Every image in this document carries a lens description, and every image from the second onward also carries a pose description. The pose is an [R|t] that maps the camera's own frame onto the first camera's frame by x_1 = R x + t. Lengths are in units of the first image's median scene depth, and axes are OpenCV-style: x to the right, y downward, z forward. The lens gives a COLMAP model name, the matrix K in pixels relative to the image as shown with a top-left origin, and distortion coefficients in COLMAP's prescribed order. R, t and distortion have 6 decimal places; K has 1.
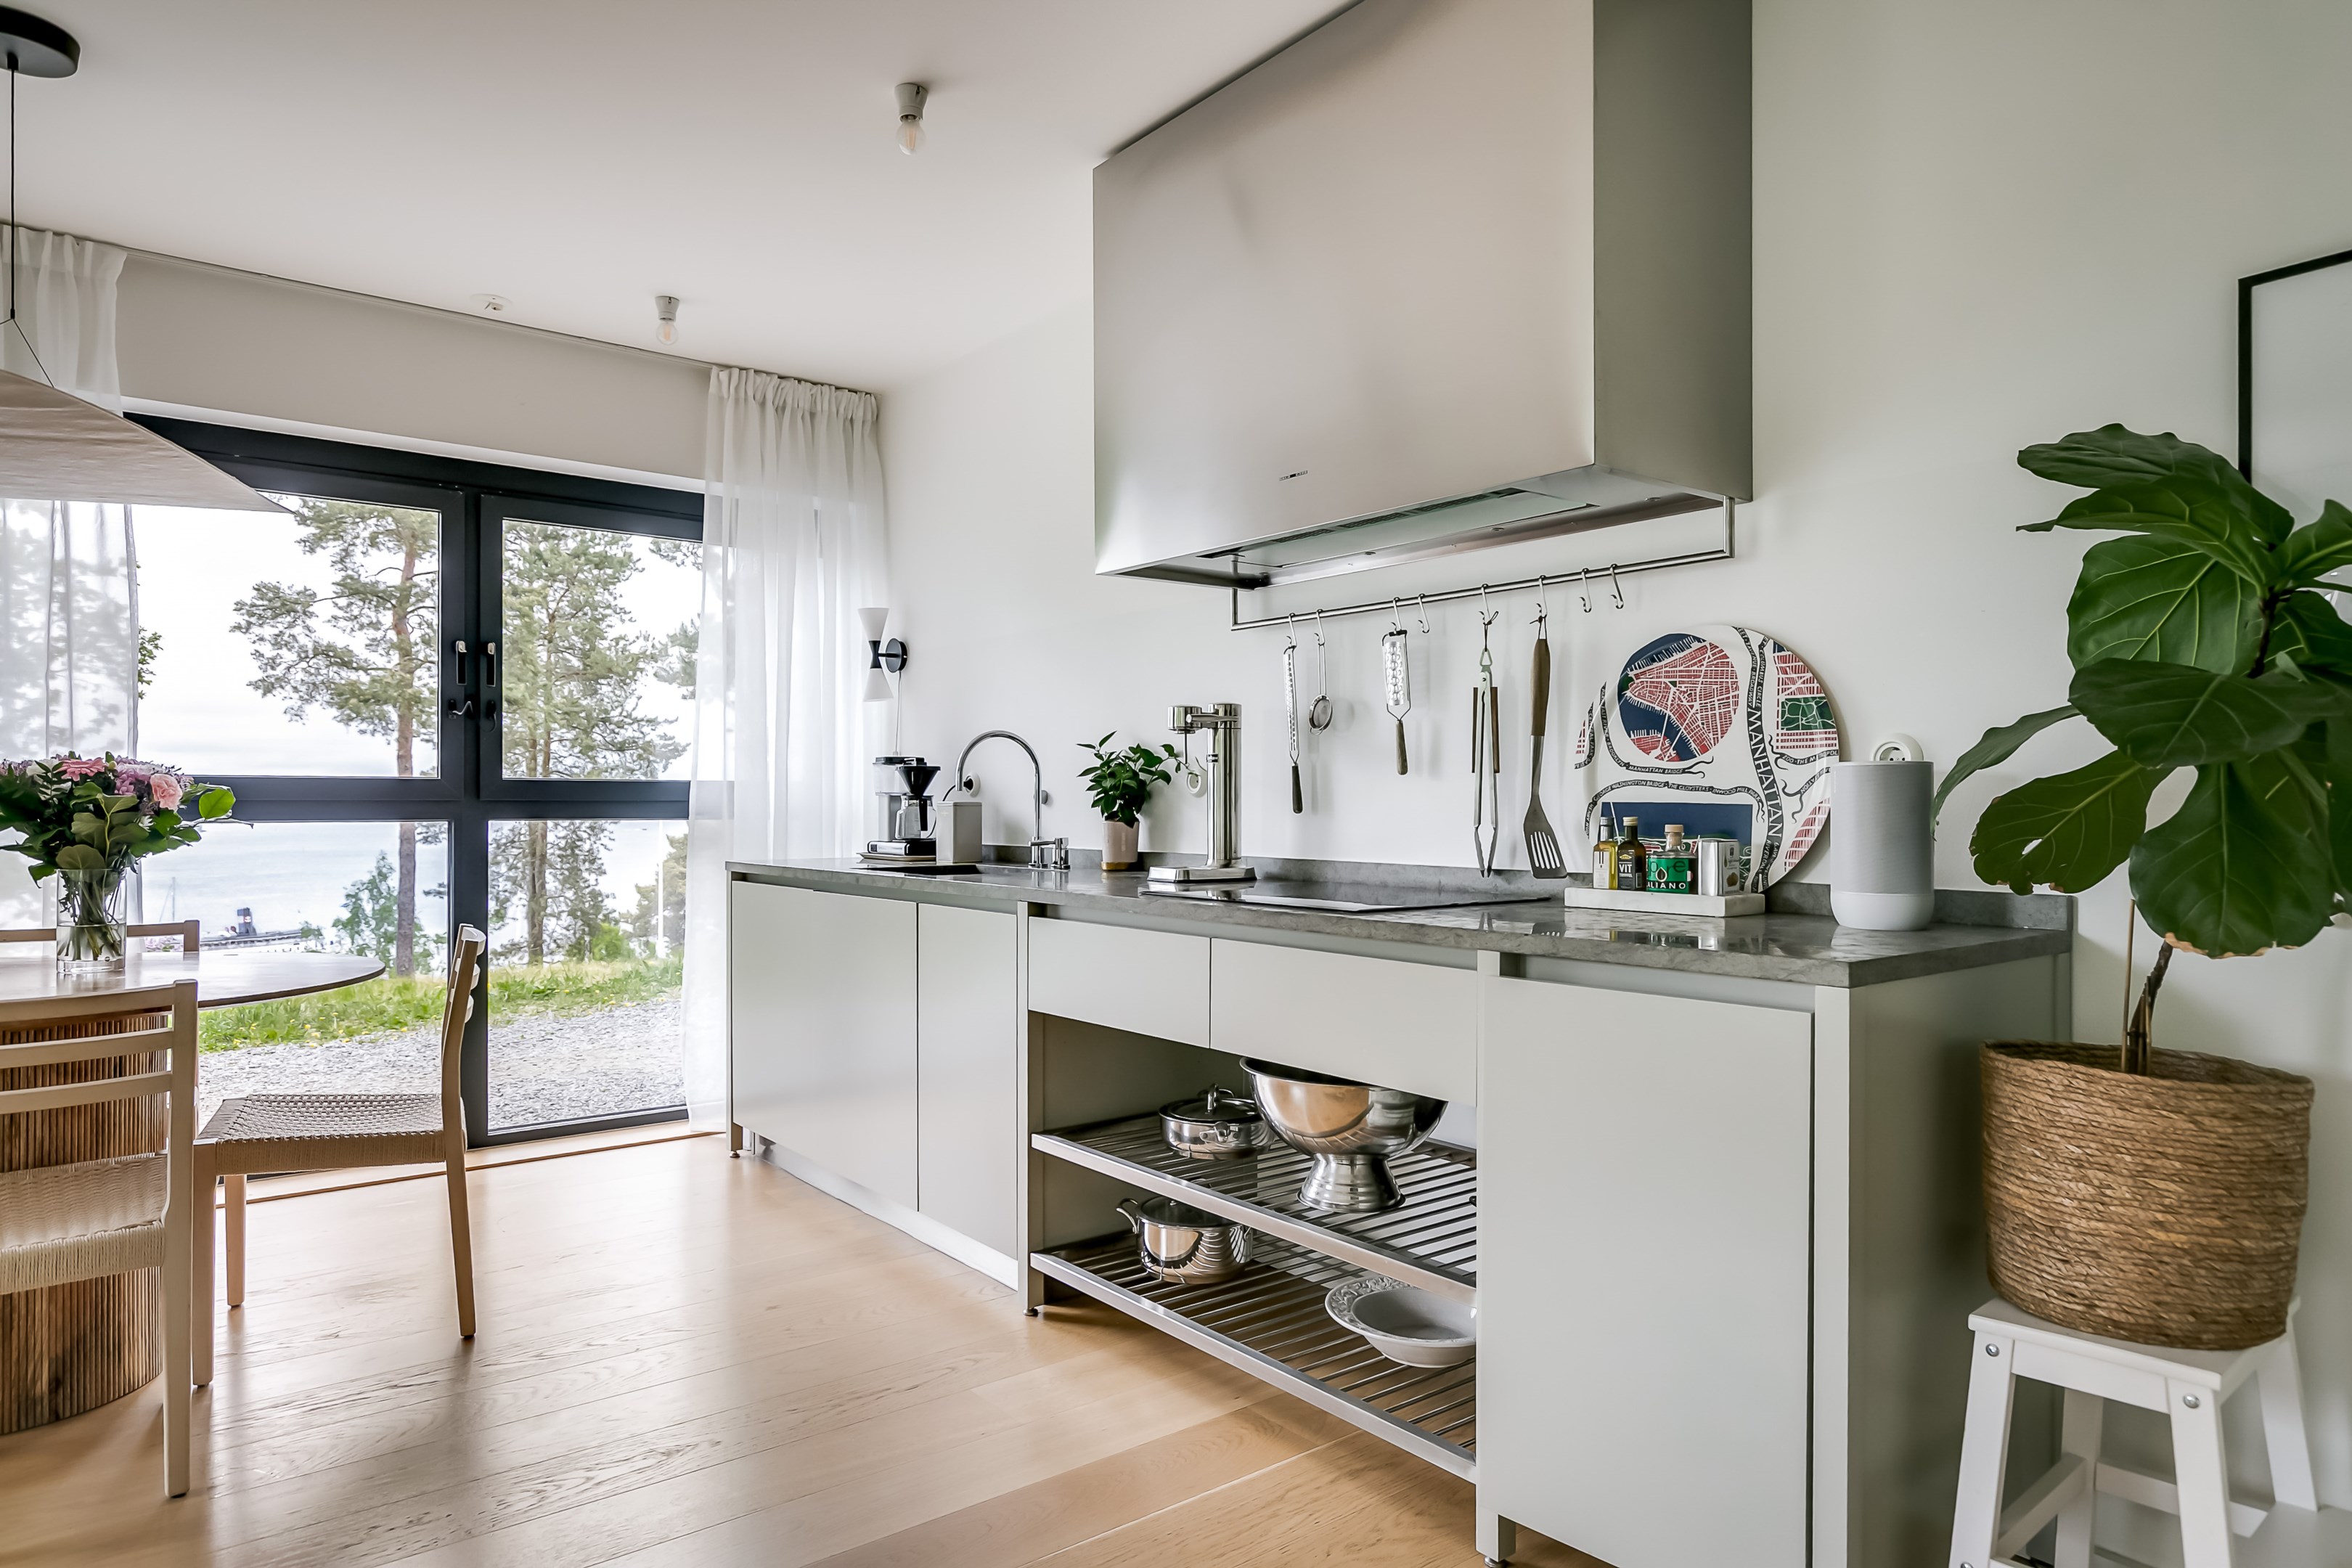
lens RADIAL K [[1391.4, 0, 1178.0], [0, 1391.4, 804.6], [0, 0, 1]] dist [-0.000416, -0.000433]
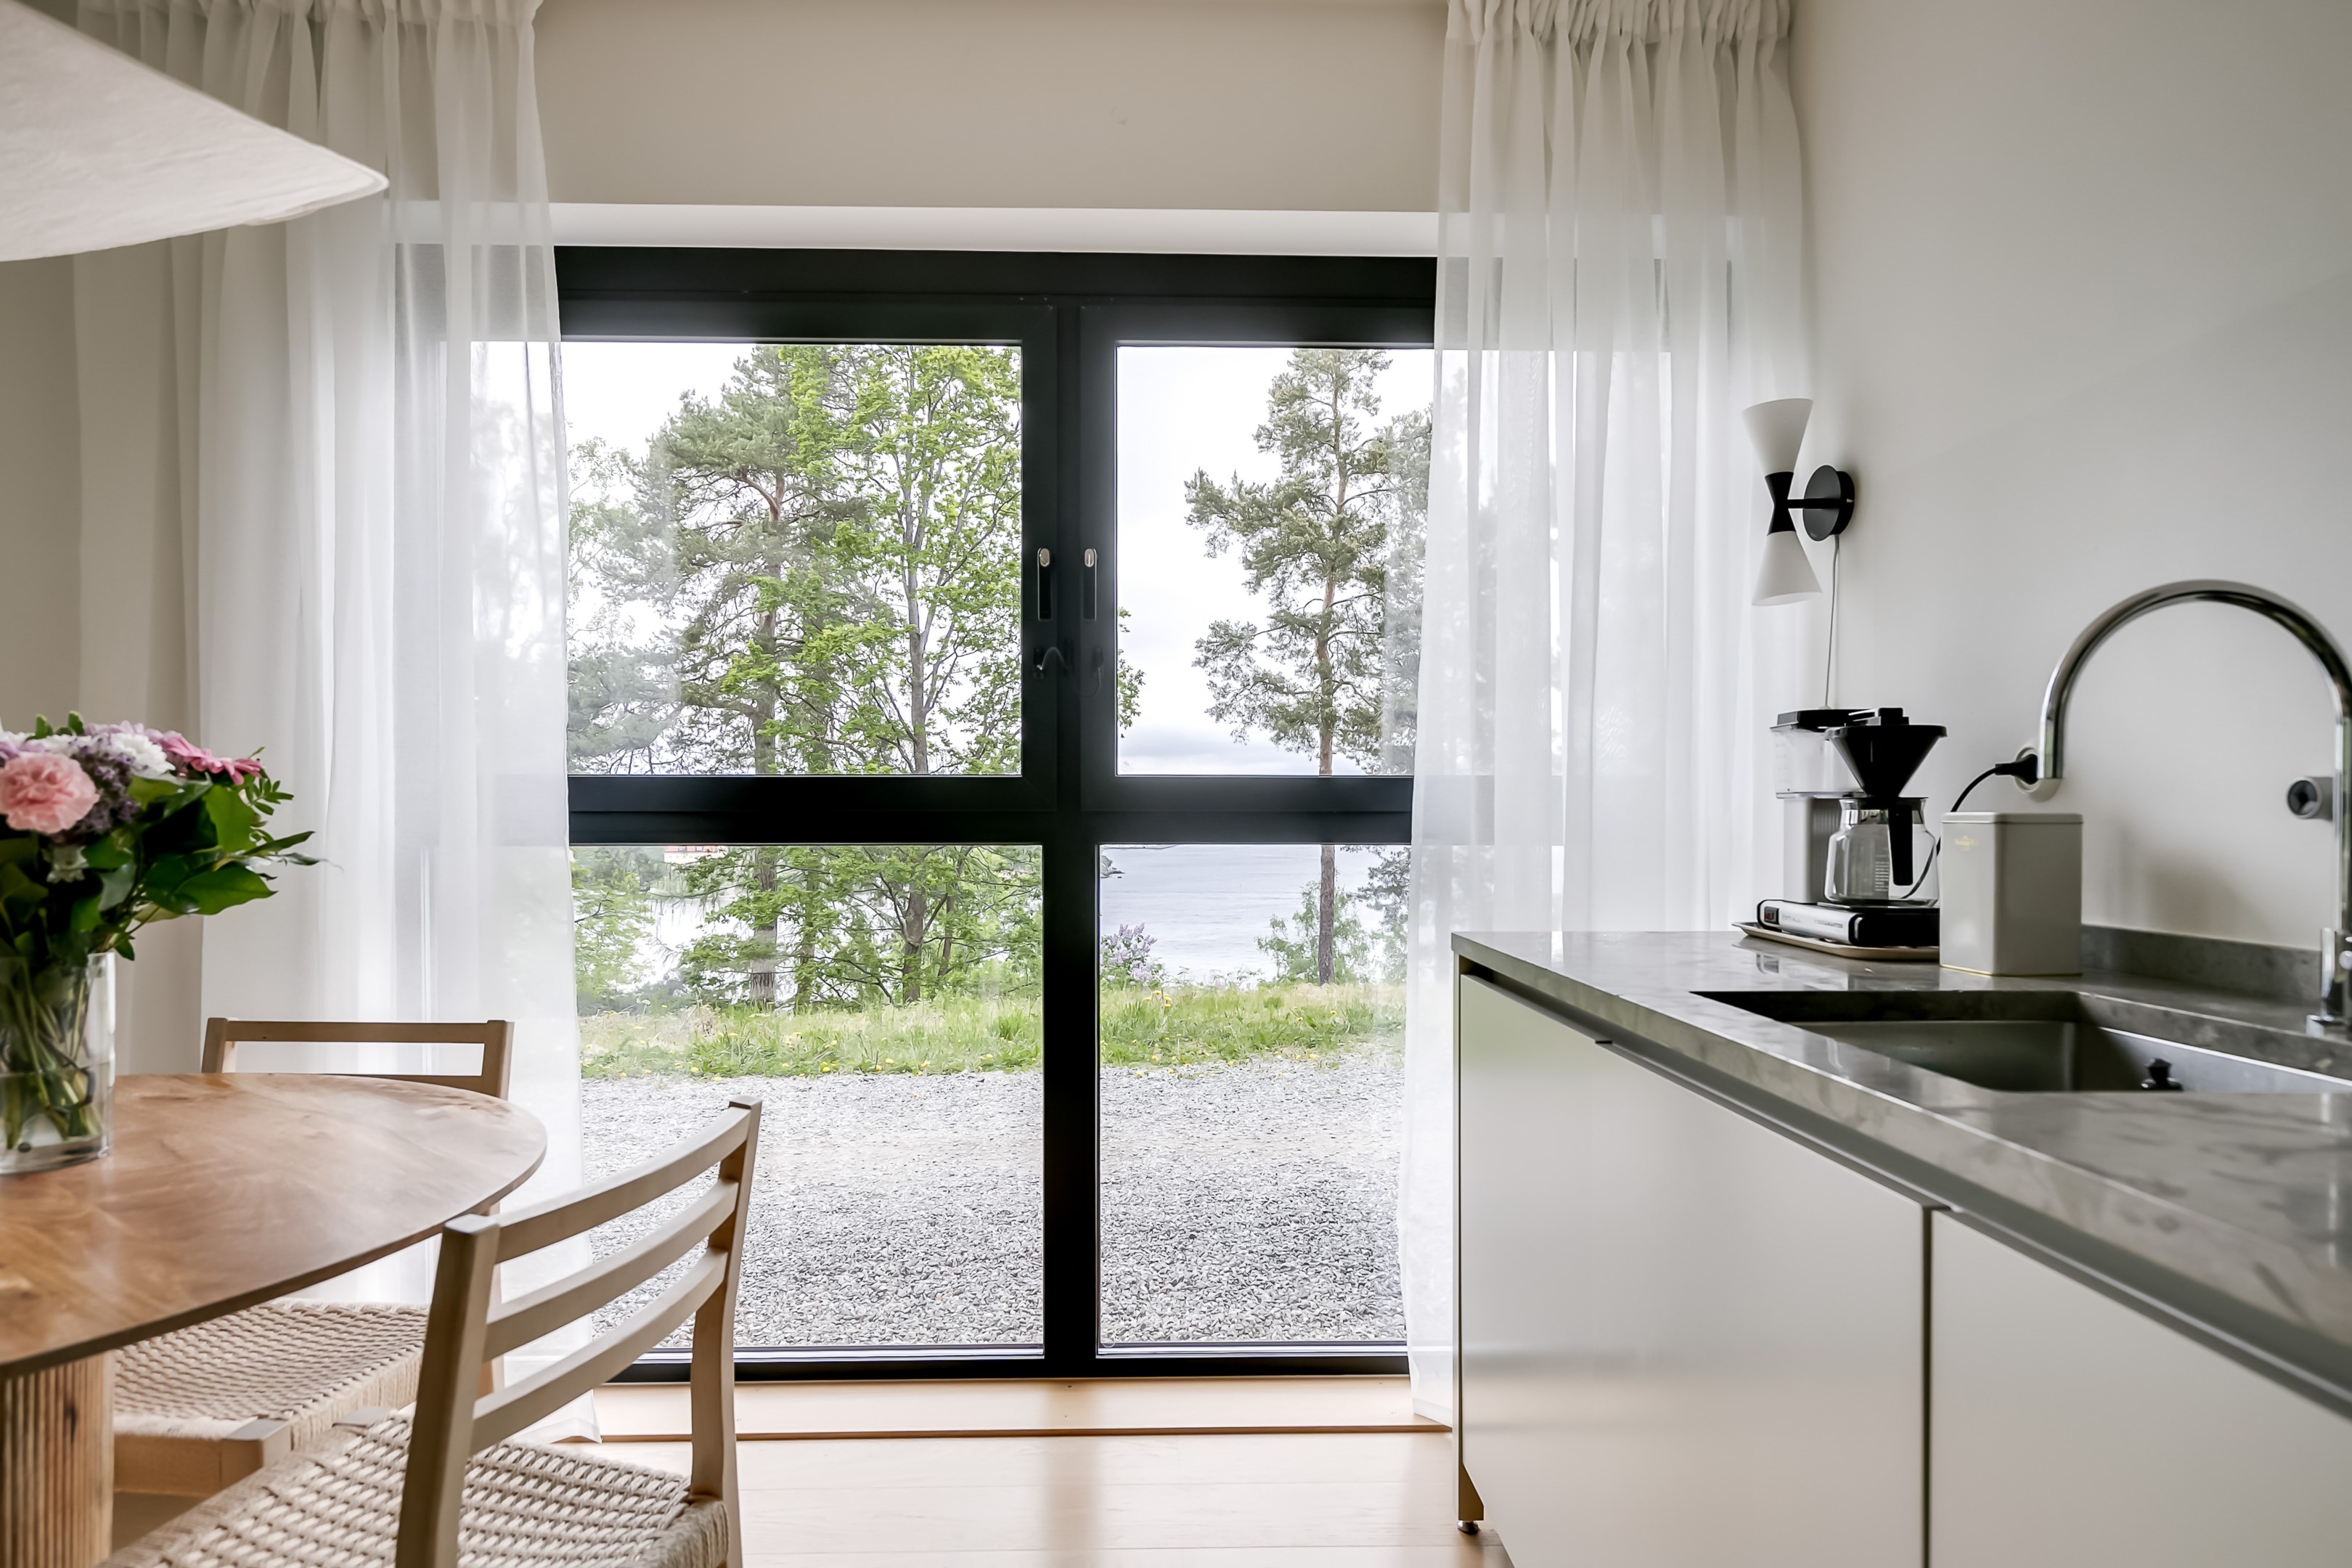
lens RADIAL K [[1340.8, 0, 1172.4], [0, 1340.8, 837.8], [0, 0, 1]] dist [0.003195, 0.000869]
pose [[0.797941, 0.009768, -0.602656, -0.117053], [0.000250, 0.999863, 0.016538, -0.001428], [0.602735, -0.013347, 0.797830, 0.561468]]
